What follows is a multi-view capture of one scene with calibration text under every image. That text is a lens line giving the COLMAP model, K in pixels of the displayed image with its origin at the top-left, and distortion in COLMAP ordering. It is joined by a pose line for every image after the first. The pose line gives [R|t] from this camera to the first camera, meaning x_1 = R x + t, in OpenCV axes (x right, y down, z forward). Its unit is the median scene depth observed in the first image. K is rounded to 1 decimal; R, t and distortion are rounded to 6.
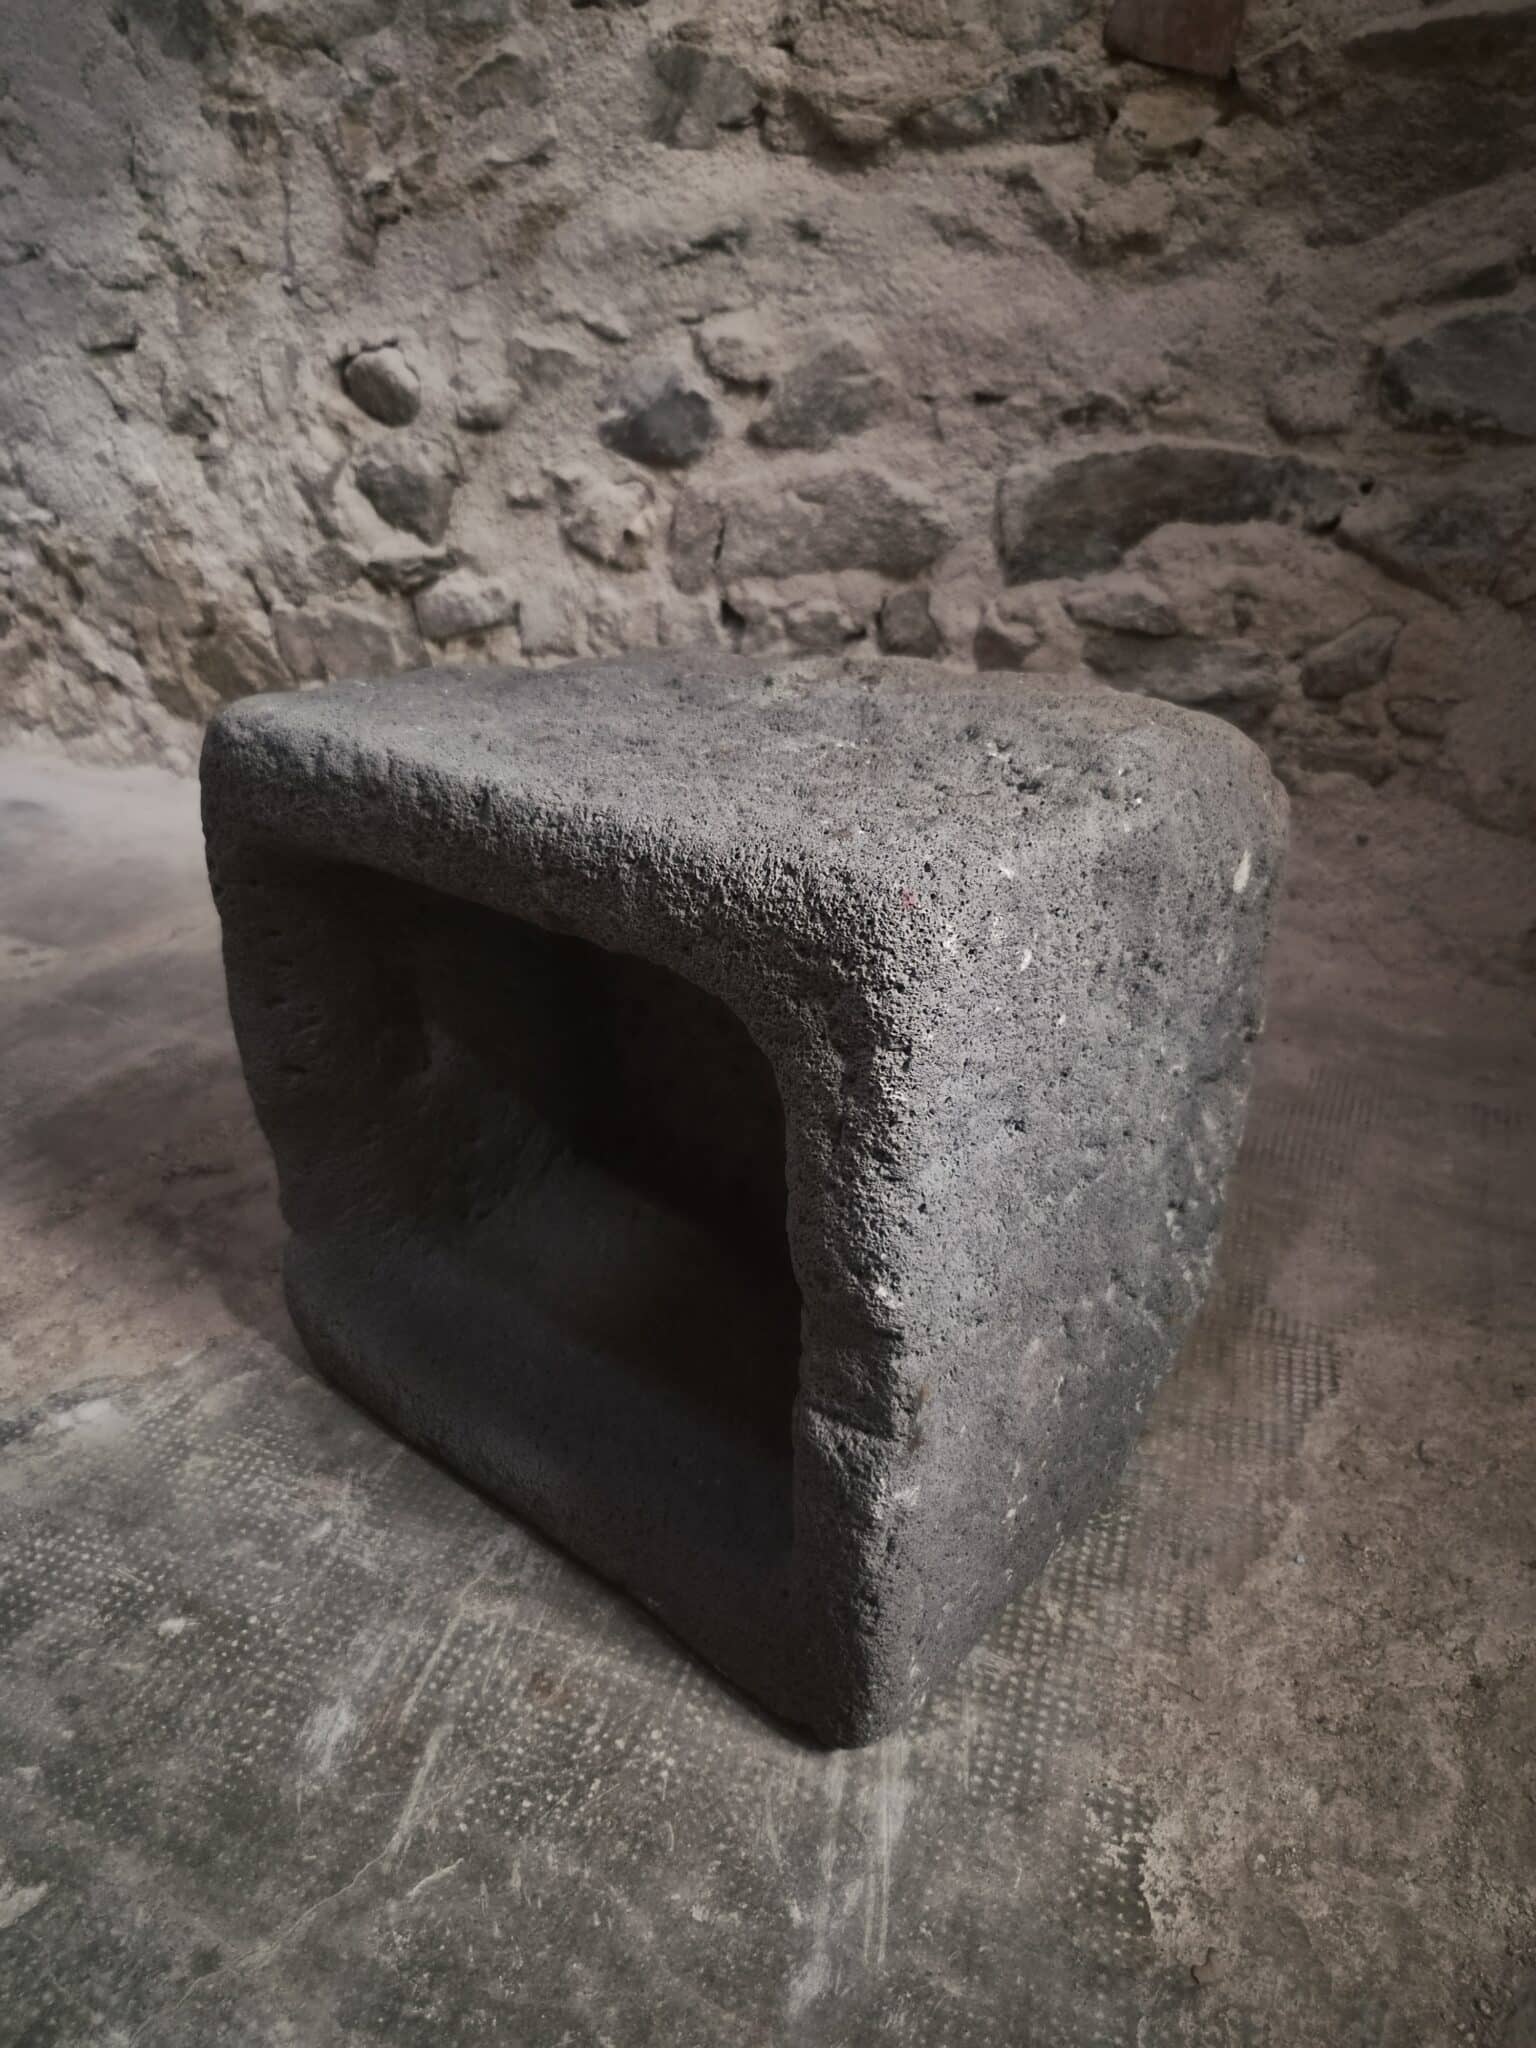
lens RADIAL K [[1404.3, 0, 763.1], [0, 1404.3, 1009.1], [0, 0, 1]] dist [0.053122, -0.044284]
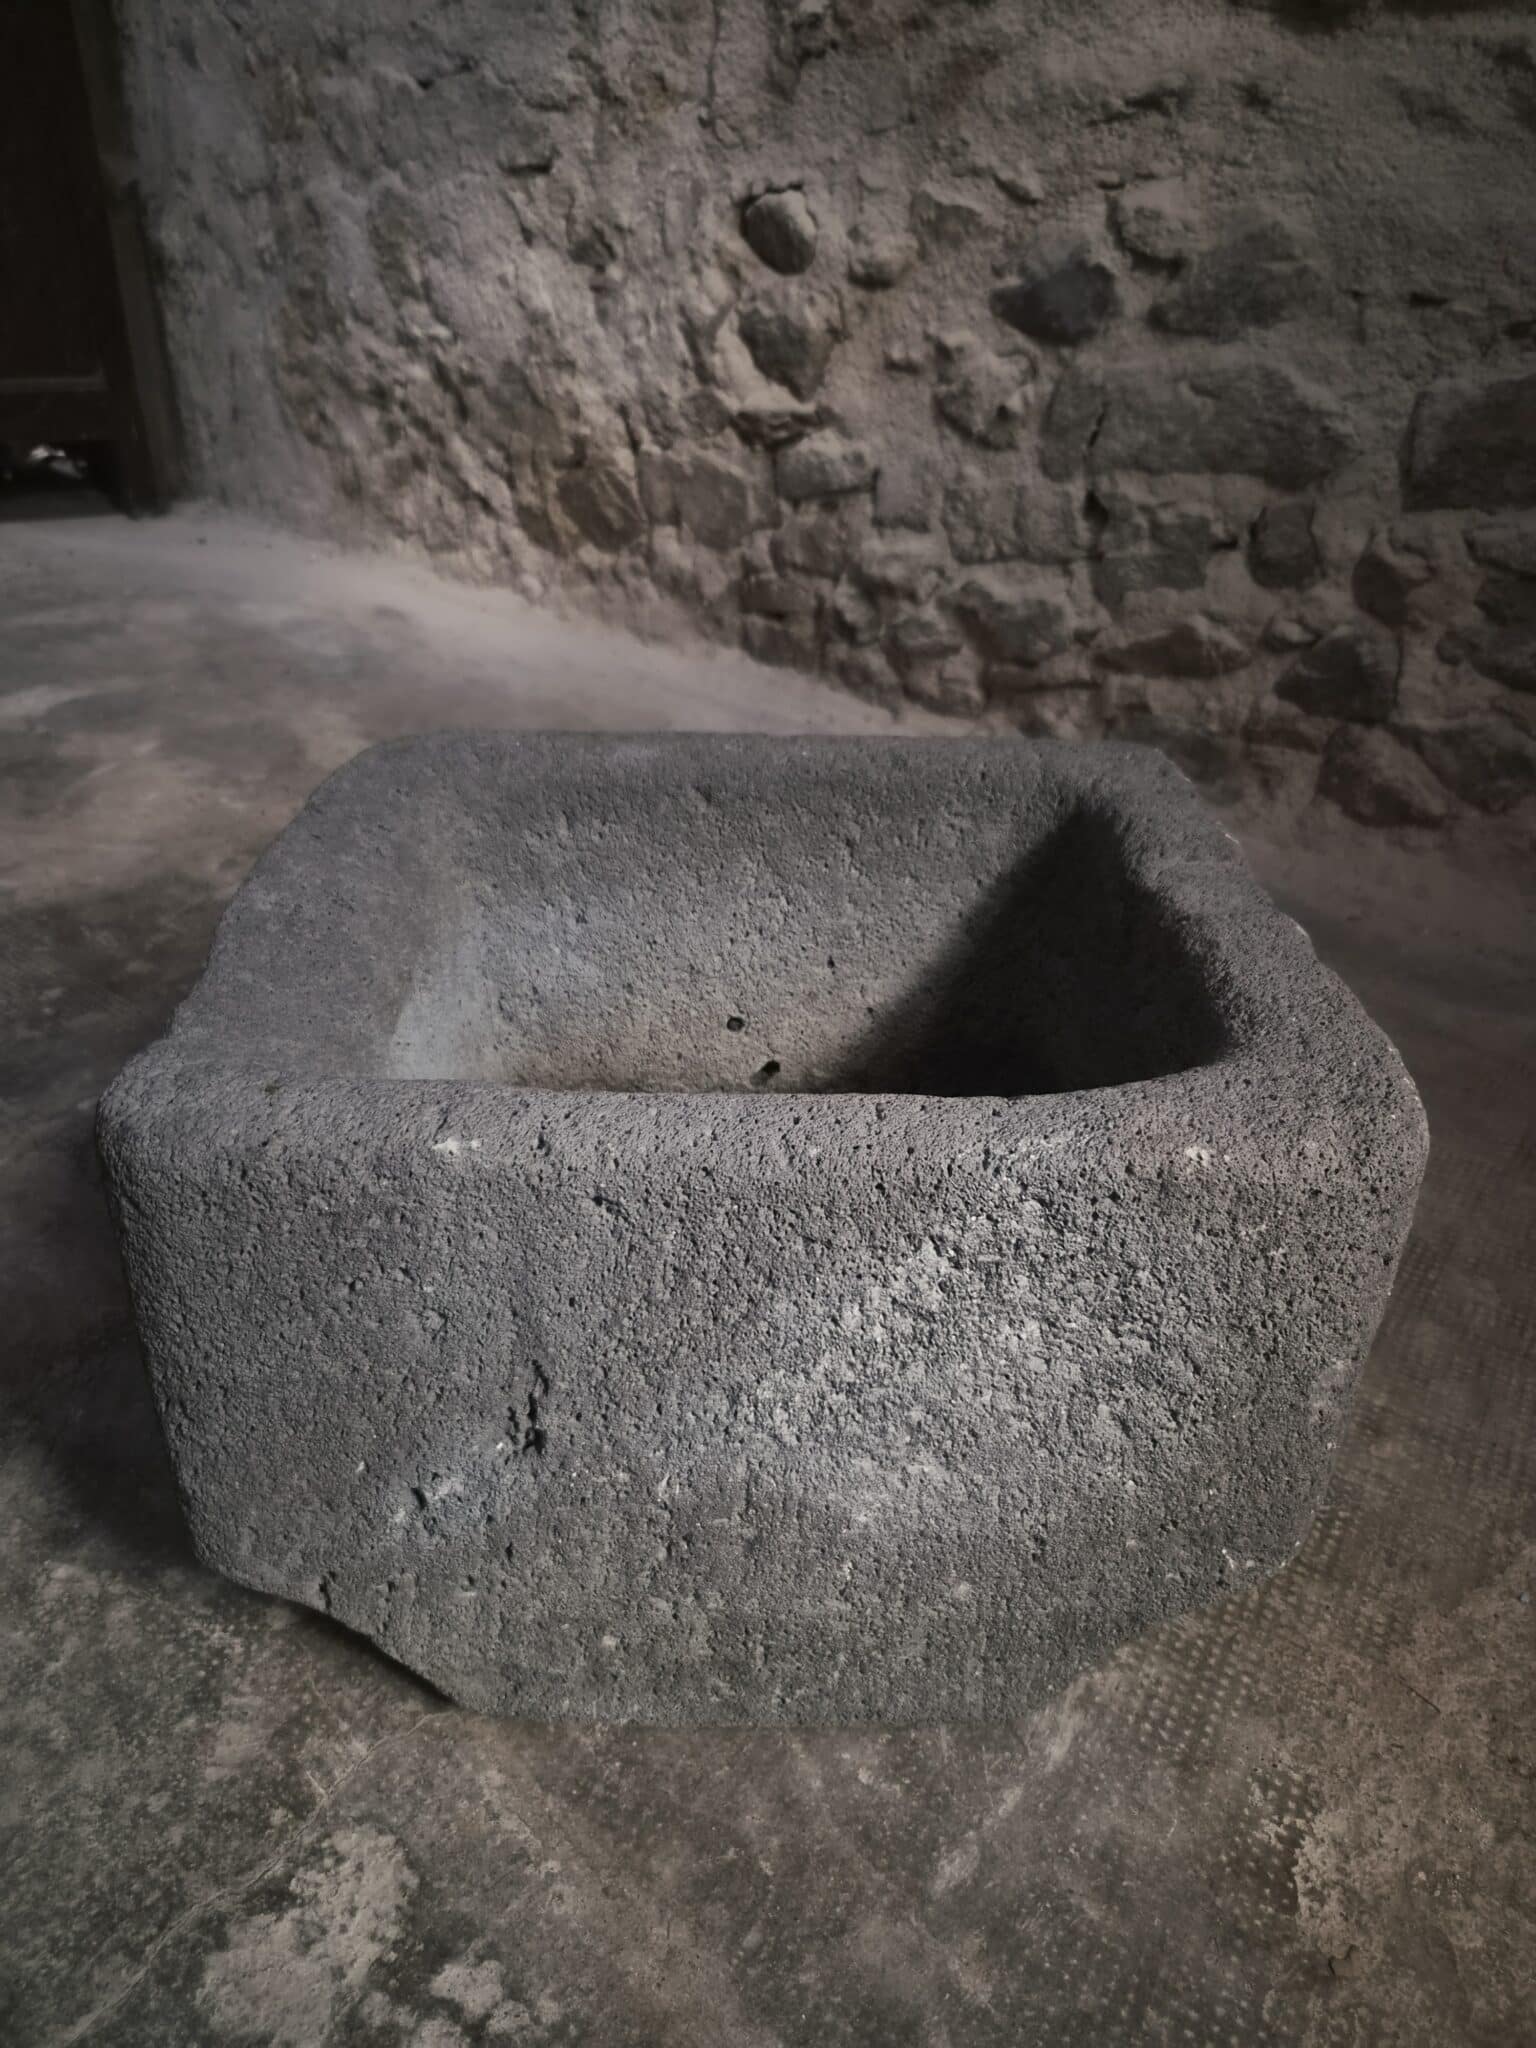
lens RADIAL K [[1404.3, 0, 778.4], [0, 1404.3, 1006.2], [0, 0, 1]] dist [0.053122, -0.044284]
pose [[0.970163, 0.171702, -0.171179, -0.009899], [-0.155107, 0.982182, 0.106111, -0.017580], [0.186349, -0.076394, 0.979509, -0.009165]]
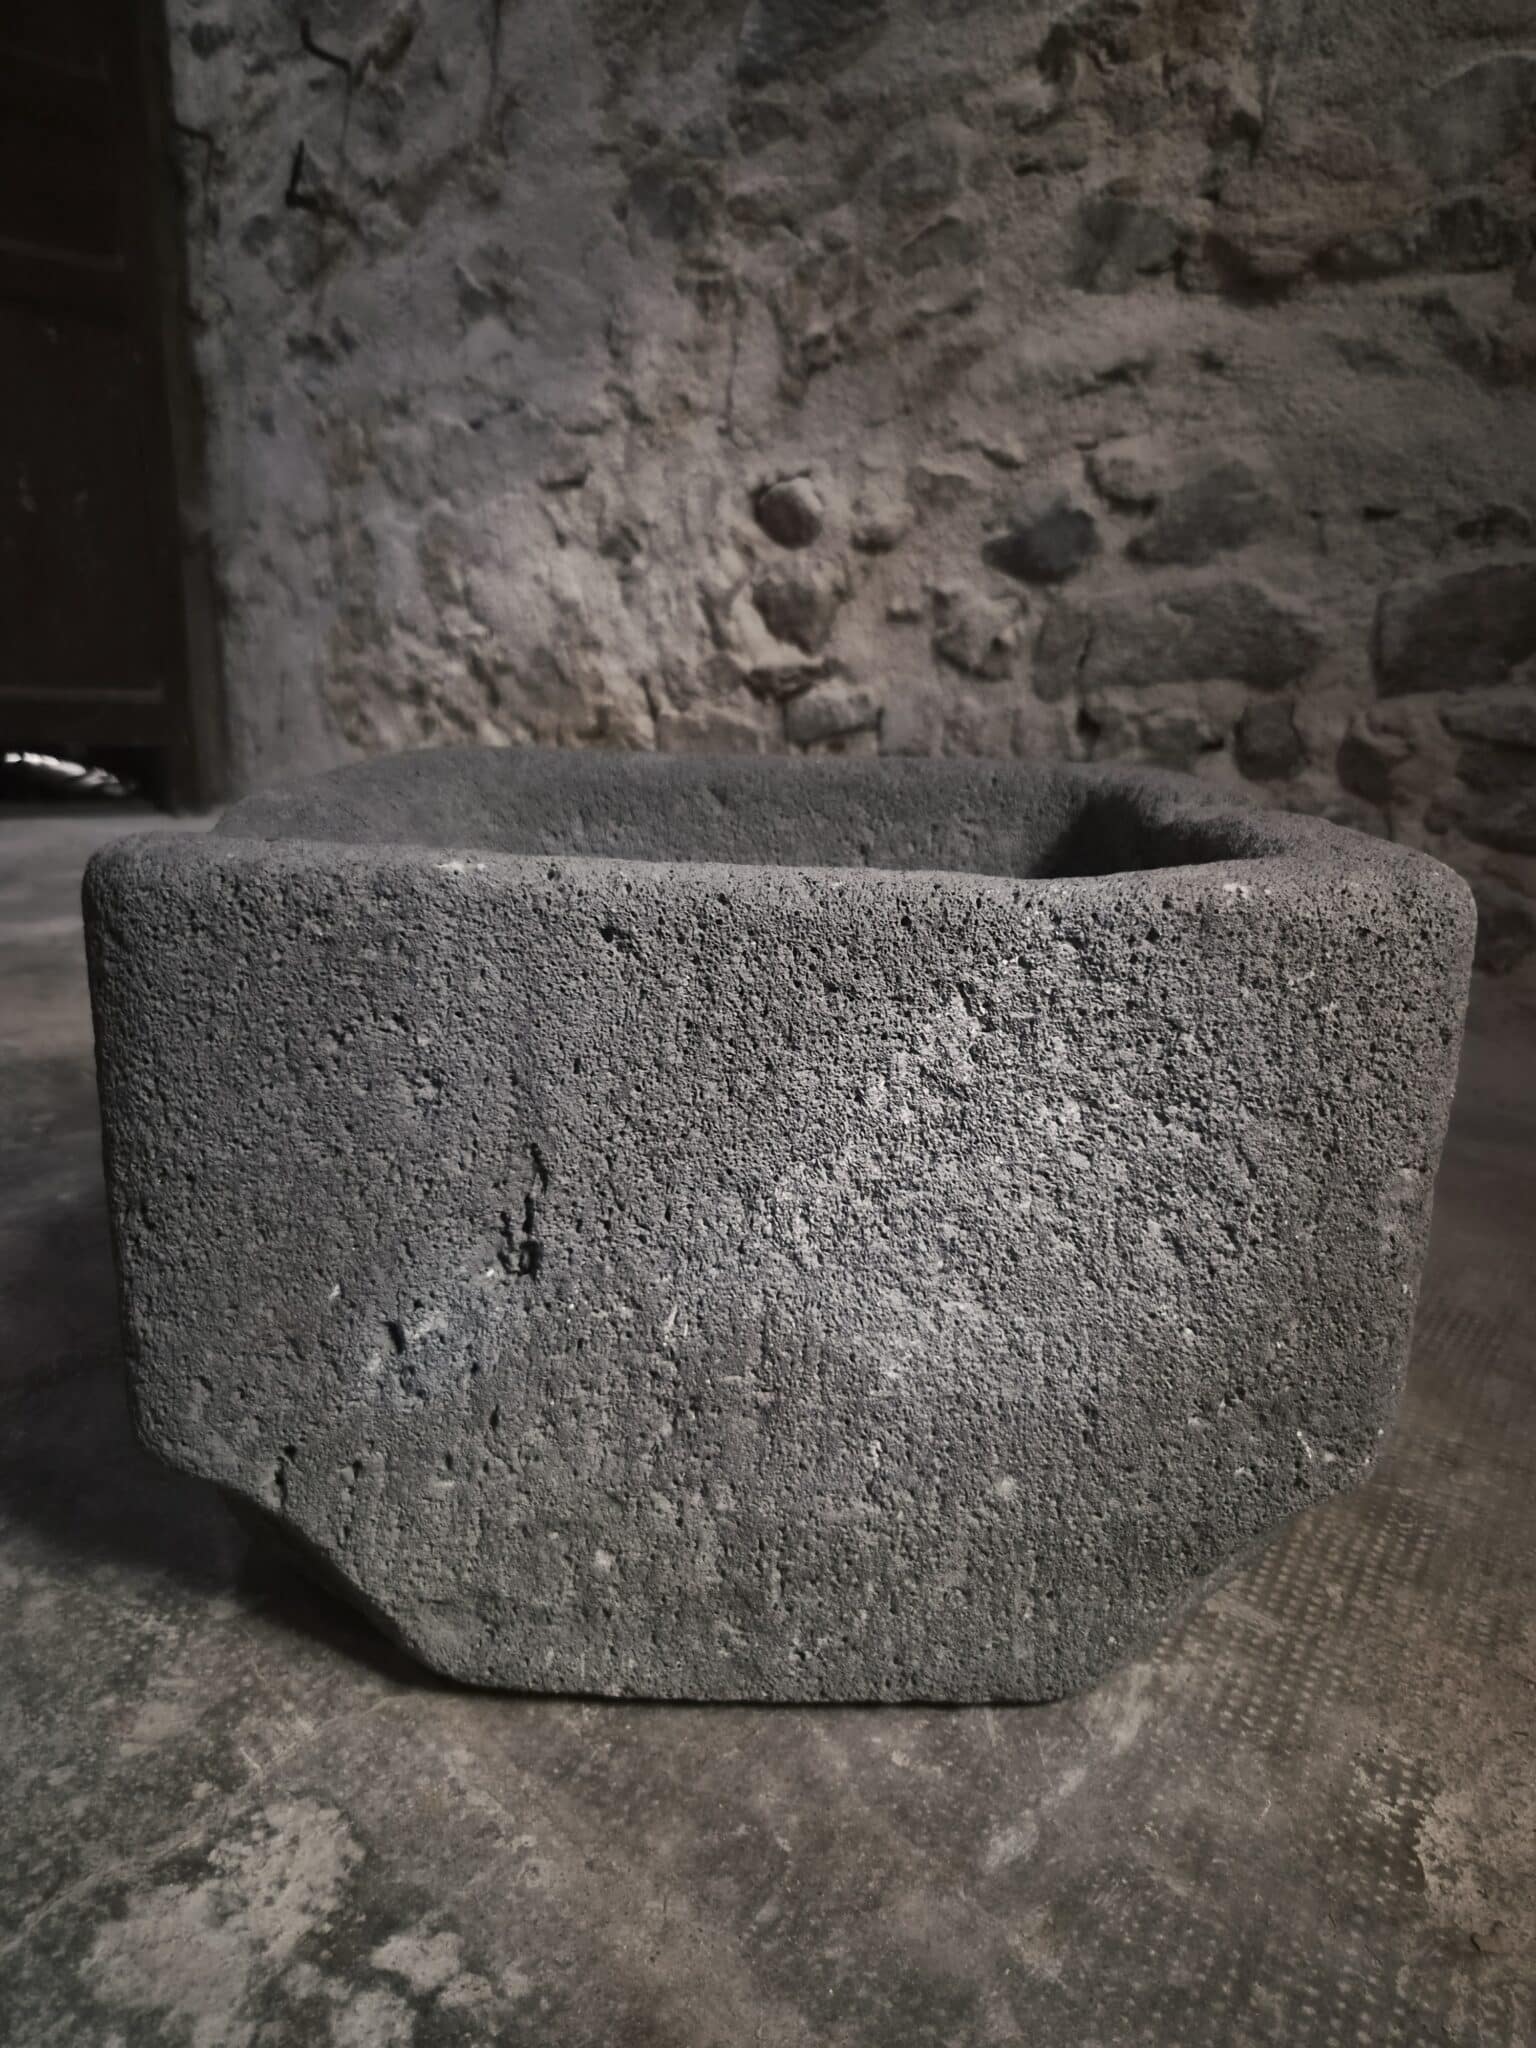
lens RADIAL K [[1404.3, 0, 793.4], [0, 1404.3, 1040.5], [0, 0, 1]] dist [0.053122, -0.044284]
pose [[0.971349, 0.125229, -0.201985, 0.006297], [-0.154085, 0.978919, -0.134075, 0.127441], [0.180937, 0.161356, 0.970168, 0.011034]]
